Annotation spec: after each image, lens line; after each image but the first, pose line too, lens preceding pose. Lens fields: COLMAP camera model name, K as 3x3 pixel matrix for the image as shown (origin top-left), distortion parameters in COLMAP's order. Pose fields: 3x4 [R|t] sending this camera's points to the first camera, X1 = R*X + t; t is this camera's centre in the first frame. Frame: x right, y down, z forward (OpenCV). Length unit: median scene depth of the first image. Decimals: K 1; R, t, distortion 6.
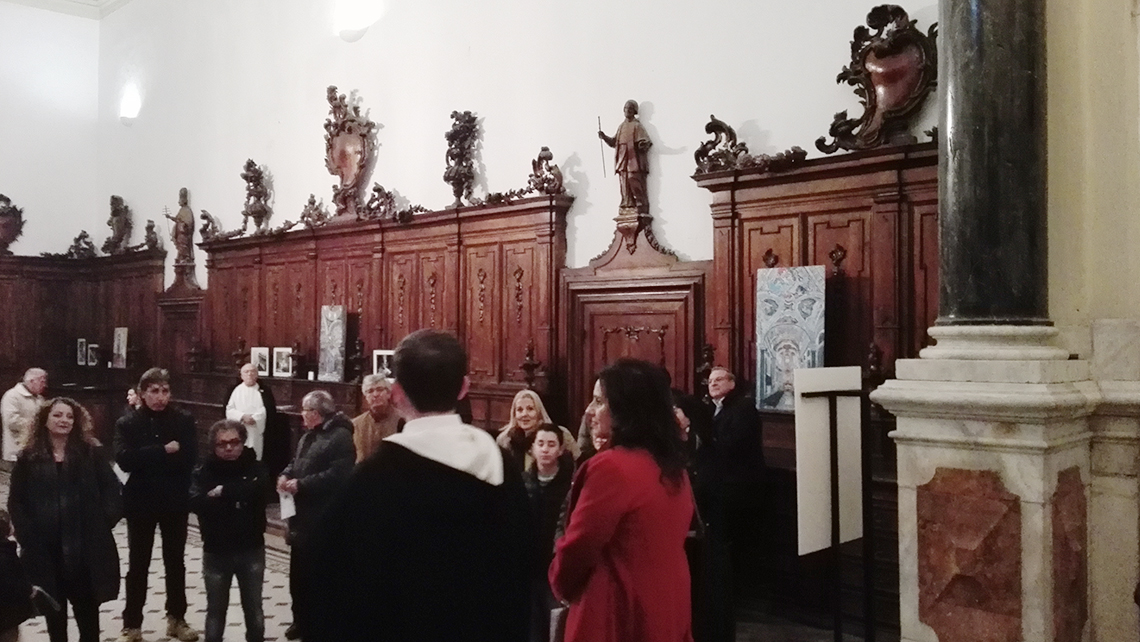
lens RADIAL K [[959.2, 0, 573.2], [0, 959.2, 309.2], [0, 0, 1]] dist [0.123525, -0.220538]
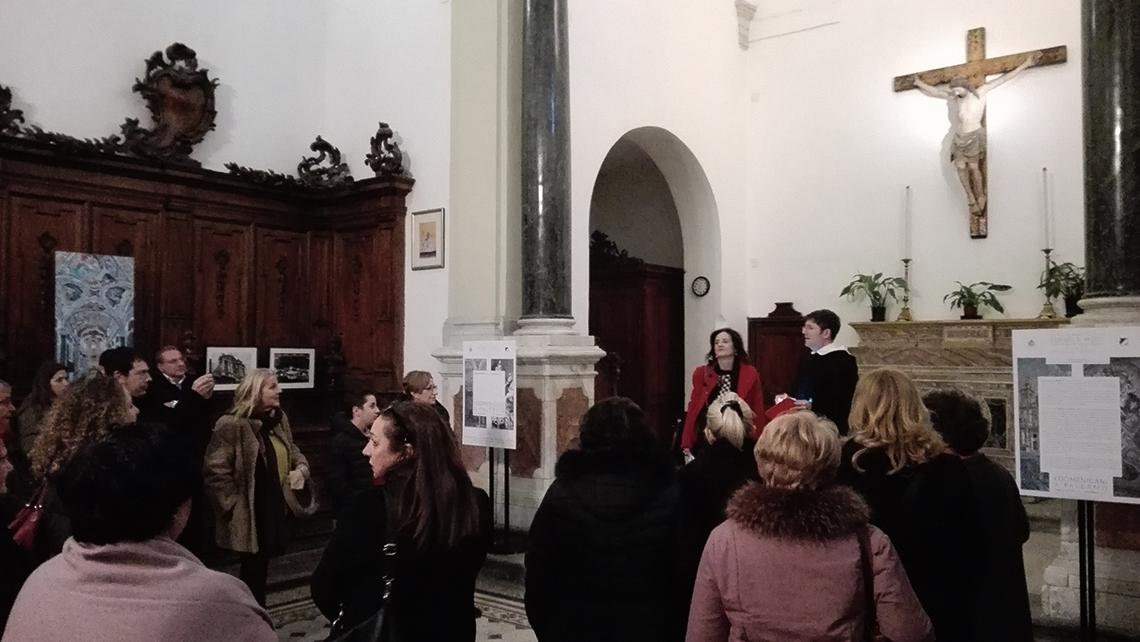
lens RADIAL K [[917.3, 0, 564.6], [0, 917.3, 330.8], [0, 0, 1]] dist [0.099142, -0.187558]
pose [[-0.057573, 0.029798, 0.997896, -0.789959], [-0.031478, 0.999003, -0.031647, 0.053055], [-0.997845, -0.033234, -0.056578, 0.571324]]
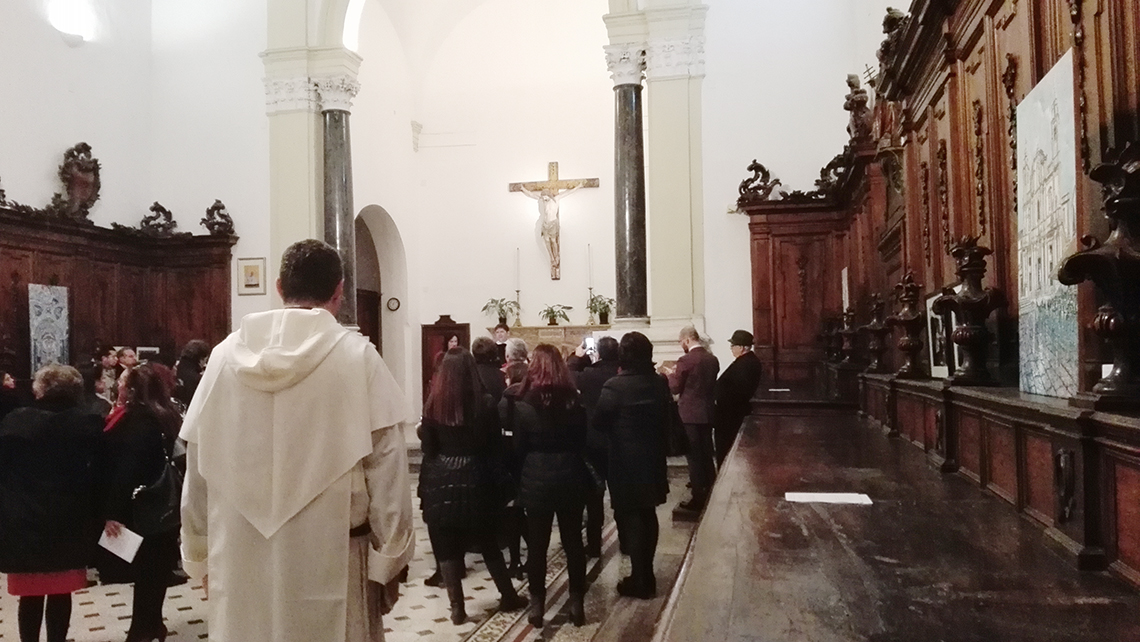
lens RADIAL K [[917.3, 0, 564.6], [0, 917.3, 330.8], [0, 0, 1]] dist [0.099142, -0.187558]
pose [[-0.516881, 0.034256, 0.855372, -1.487857], [-0.005216, 0.999054, -0.043162, 0.089511], [-0.856042, -0.026771, -0.516213, 1.077170]]
